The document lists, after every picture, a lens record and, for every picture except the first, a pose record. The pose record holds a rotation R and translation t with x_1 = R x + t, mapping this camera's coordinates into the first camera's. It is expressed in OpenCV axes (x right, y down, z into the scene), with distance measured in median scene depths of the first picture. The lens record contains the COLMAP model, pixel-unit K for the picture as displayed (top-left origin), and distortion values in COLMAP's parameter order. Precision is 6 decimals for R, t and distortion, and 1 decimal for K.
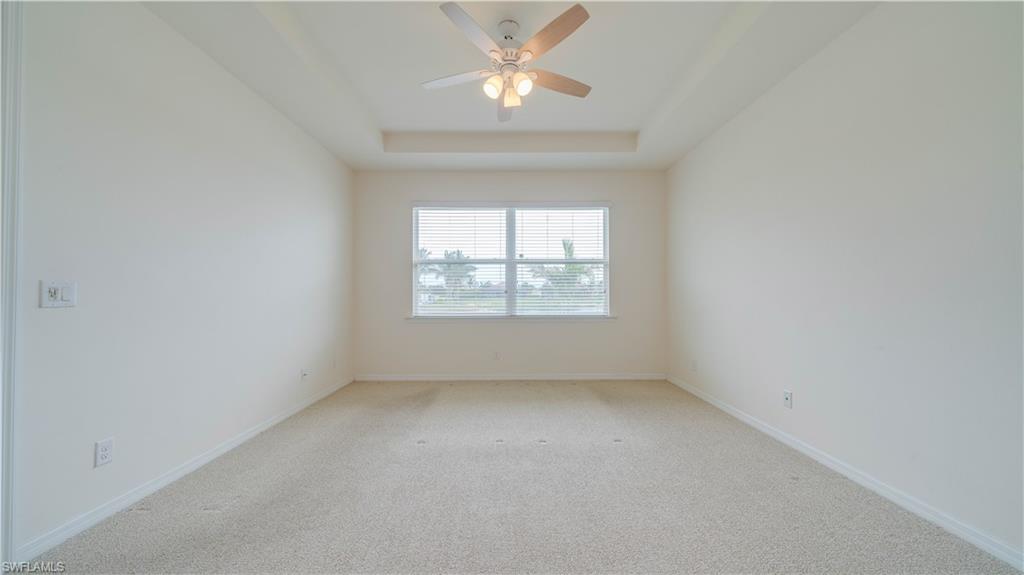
lens RADIAL K [[345.0, 0, 504.1], [0, 345.0, 293.1], [0, 0, 1]] dist [0.000062, 0.000057]
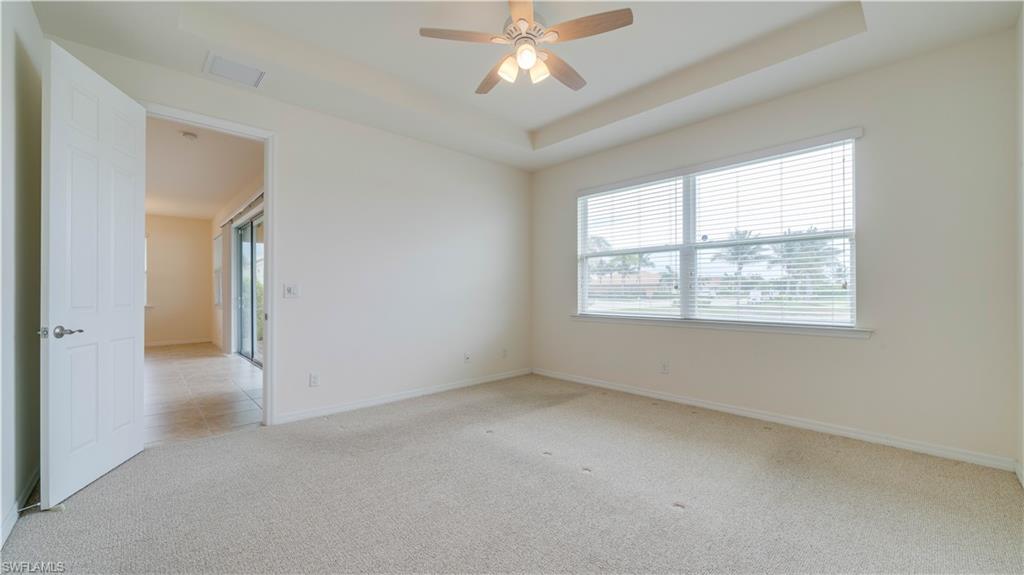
lens RADIAL K [[392.0, 0, 509.6], [0, 392.0, 291.5], [0, 0, 1]] dist [-0.000623, -0.000072]
pose [[0.683983, -0.000458, -0.729498, 0.384415], [0.004781, 0.999981, 0.003855, 0.000977], [0.729483, -0.006125, 0.683972, 0.133968]]
